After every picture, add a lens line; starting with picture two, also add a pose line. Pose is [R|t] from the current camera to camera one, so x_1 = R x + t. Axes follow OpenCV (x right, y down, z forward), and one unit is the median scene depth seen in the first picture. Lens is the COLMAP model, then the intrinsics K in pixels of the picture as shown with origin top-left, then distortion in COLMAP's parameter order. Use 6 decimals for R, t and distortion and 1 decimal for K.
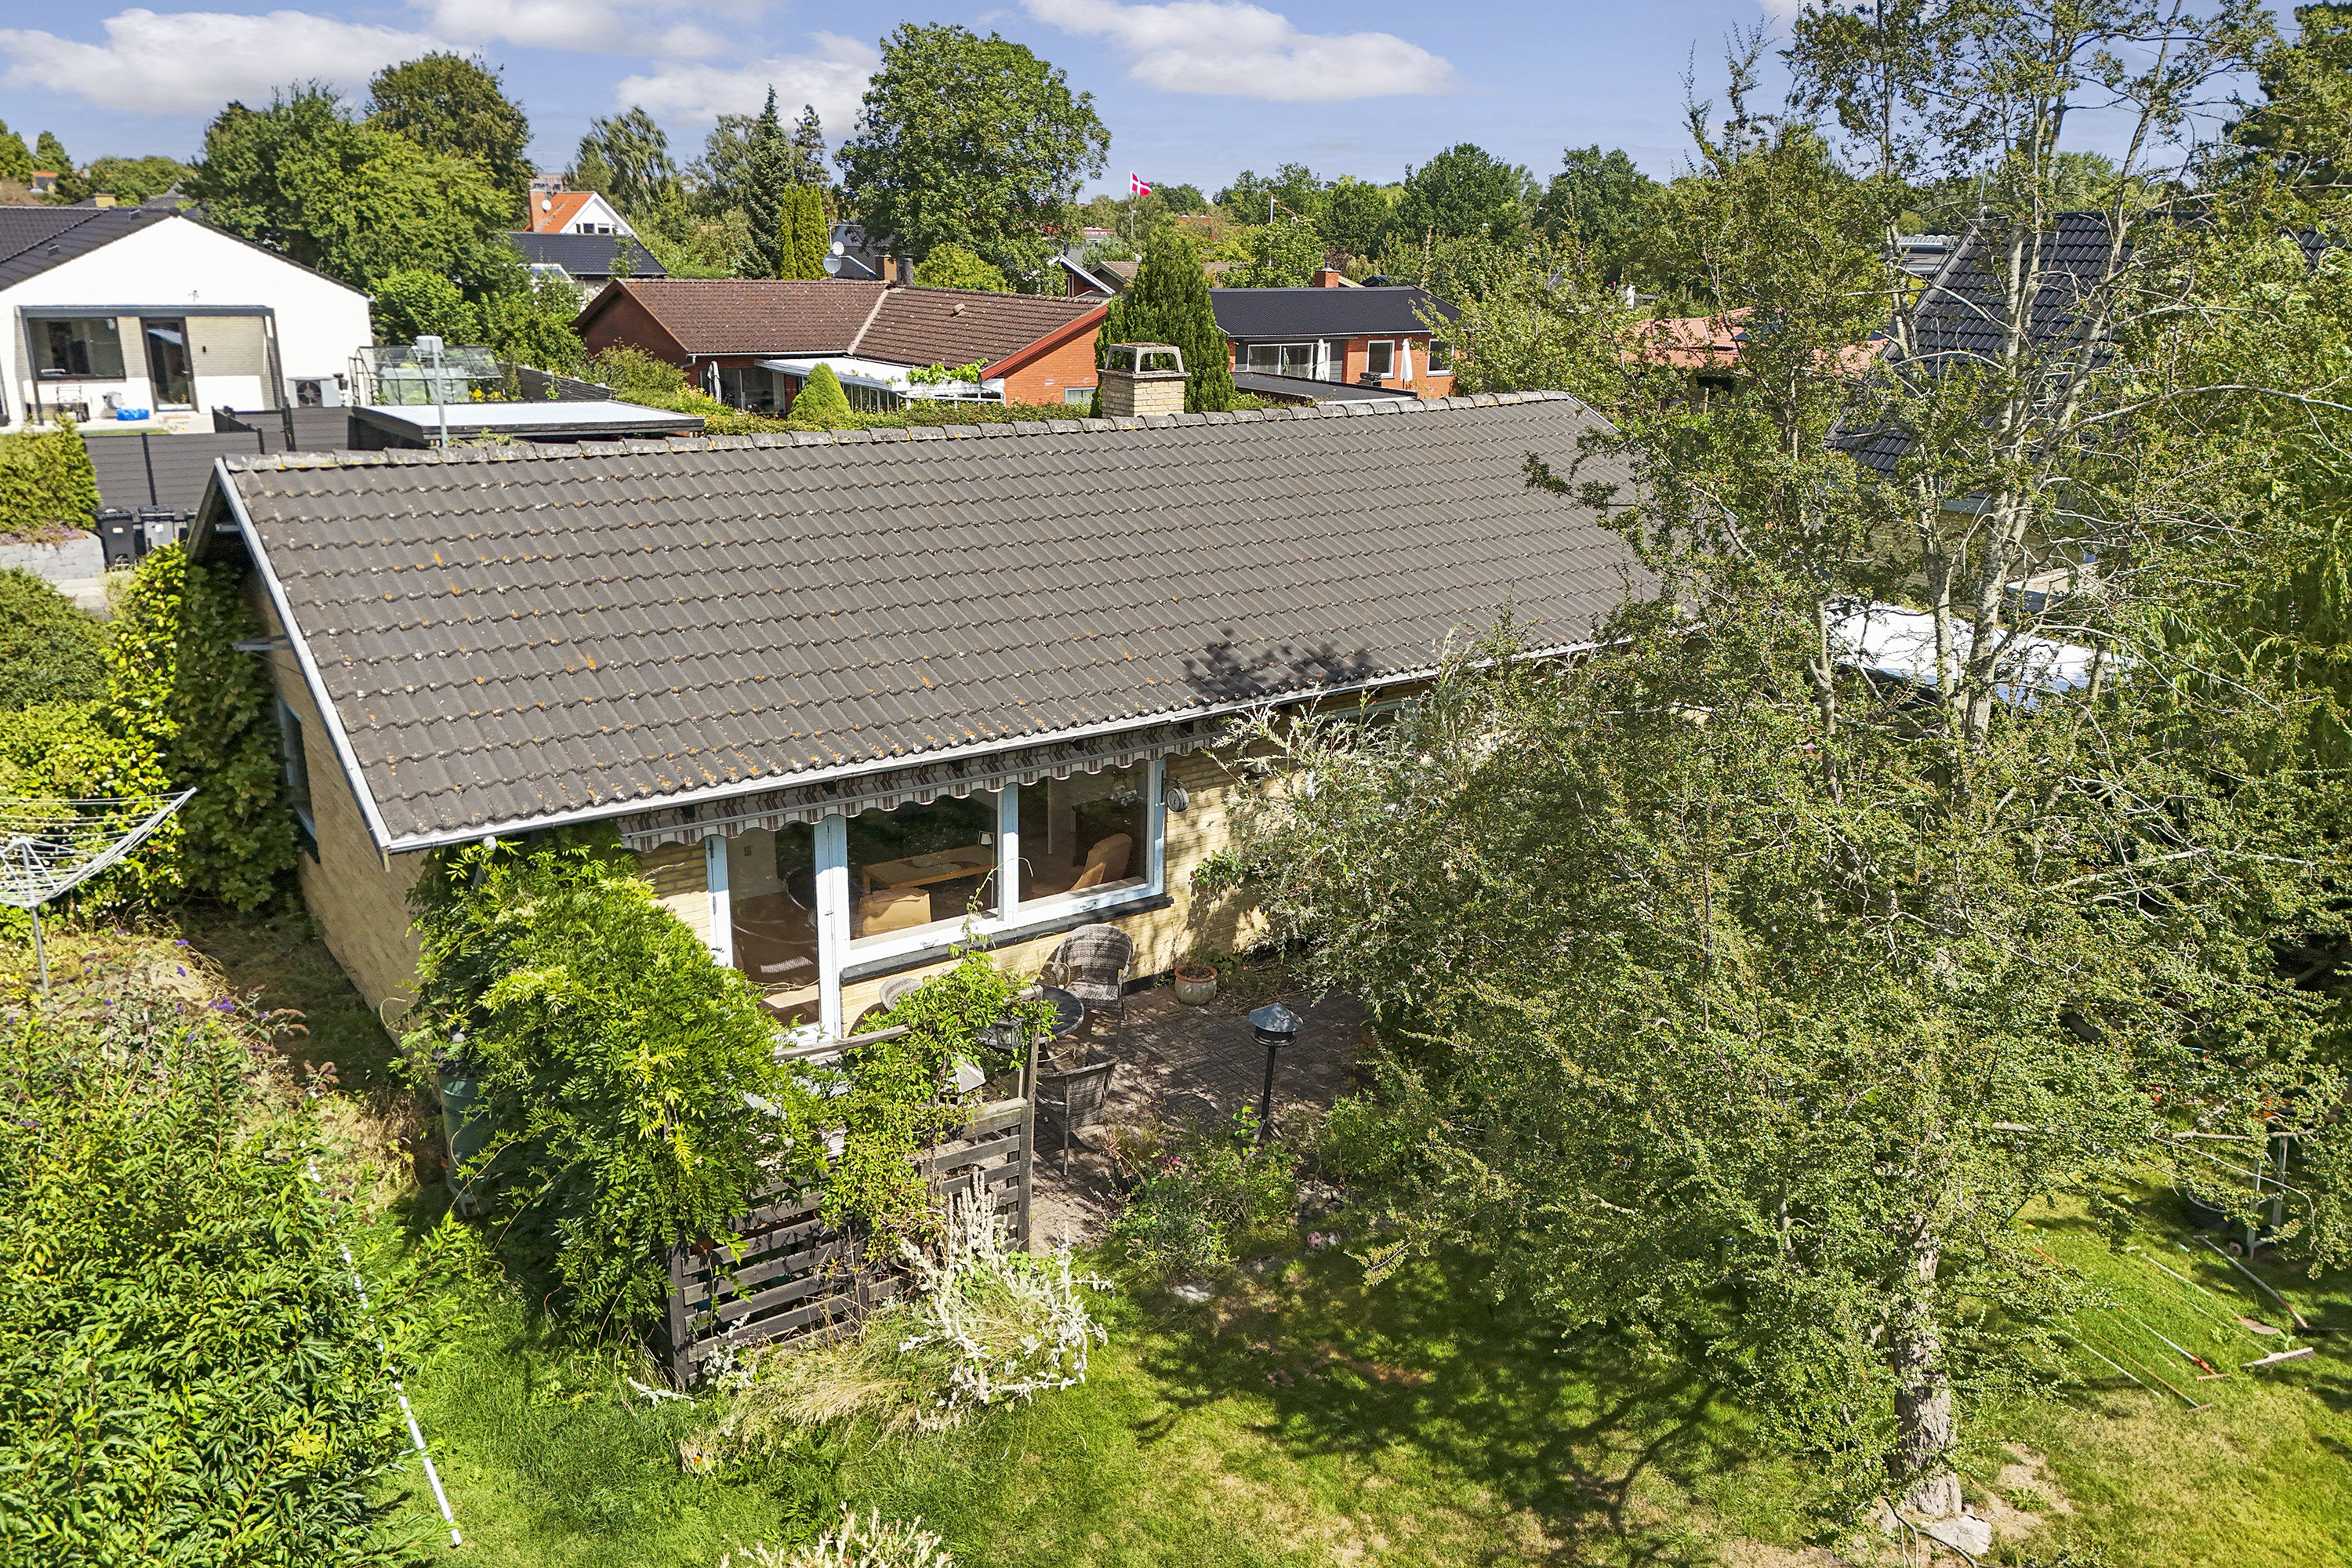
lens RADIAL K [[1791.9, 0, 1178.7], [0, 1791.9, 789.9], [0, 0, 1]] dist [0.080217, -0.072695]
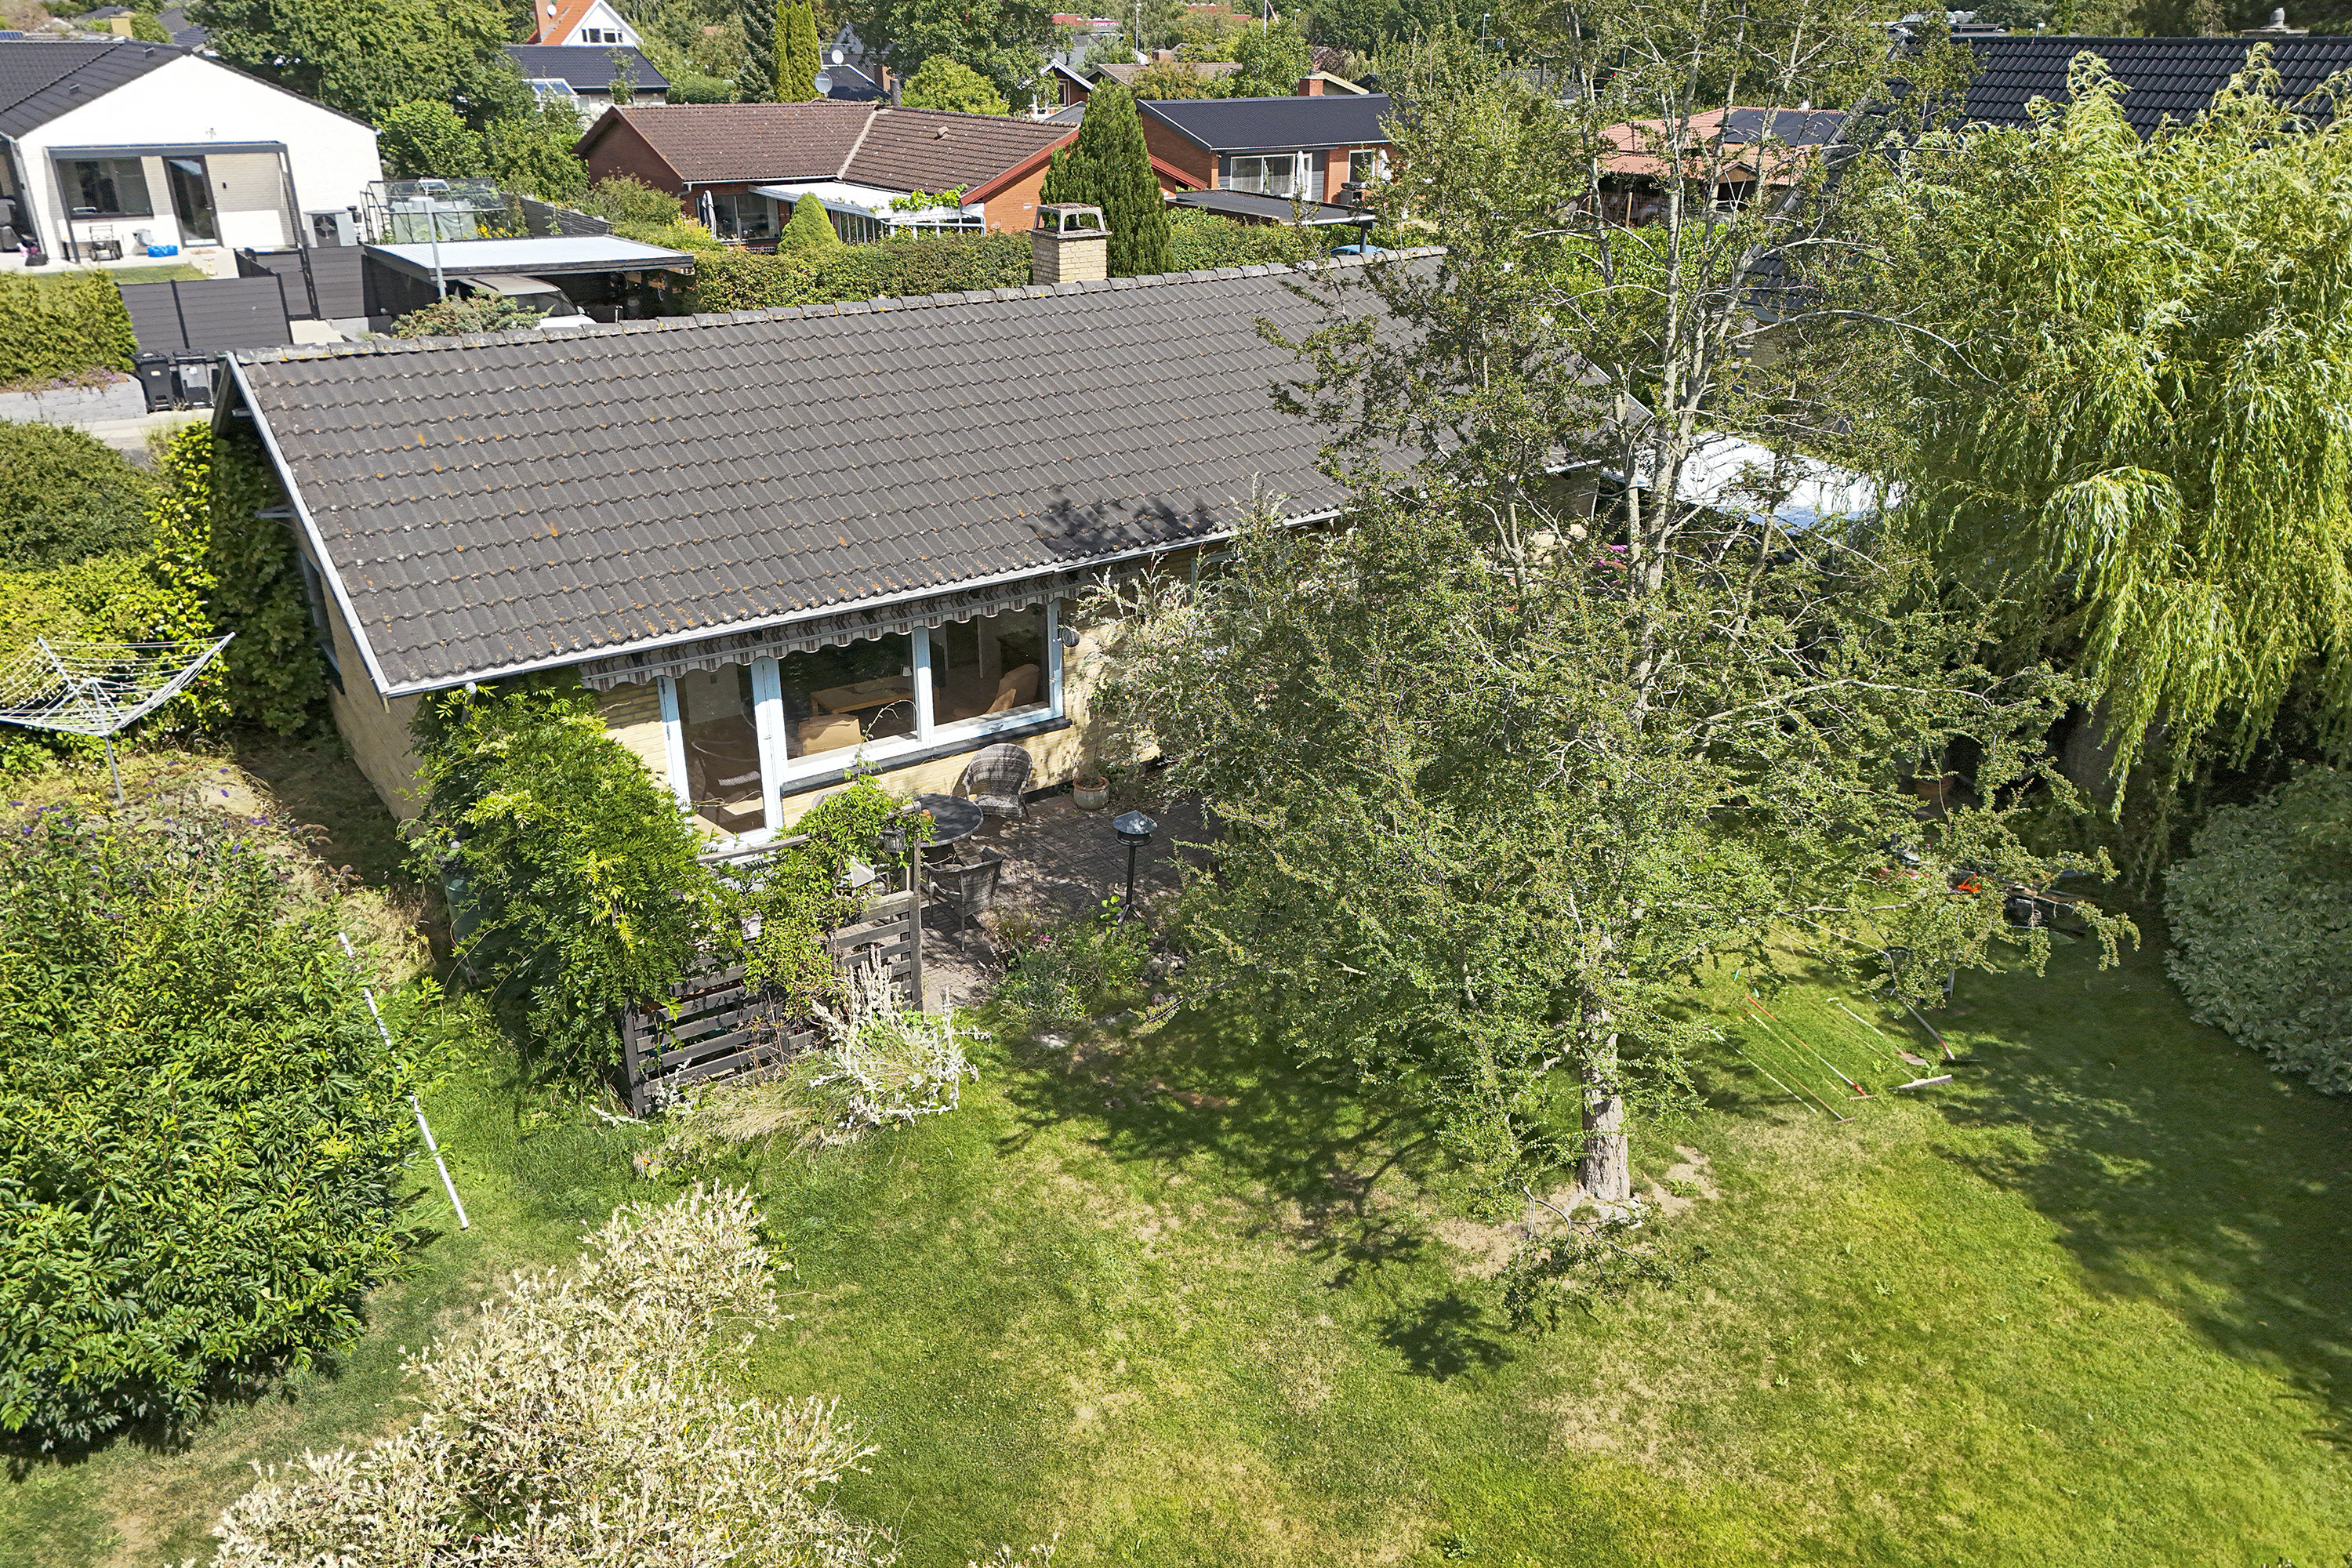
lens RADIAL K [[1722.8, 0, 1176.0], [0, 1722.8, 784.0], [0, 0, 1]] dist [0.085139, -0.073598]
pose [[0.999836, -0.009588, -0.015352, 0.098791], [0.011289, 0.993320, 0.114838, -0.031286], [0.014149, -0.114993, 0.993266, -0.149286]]
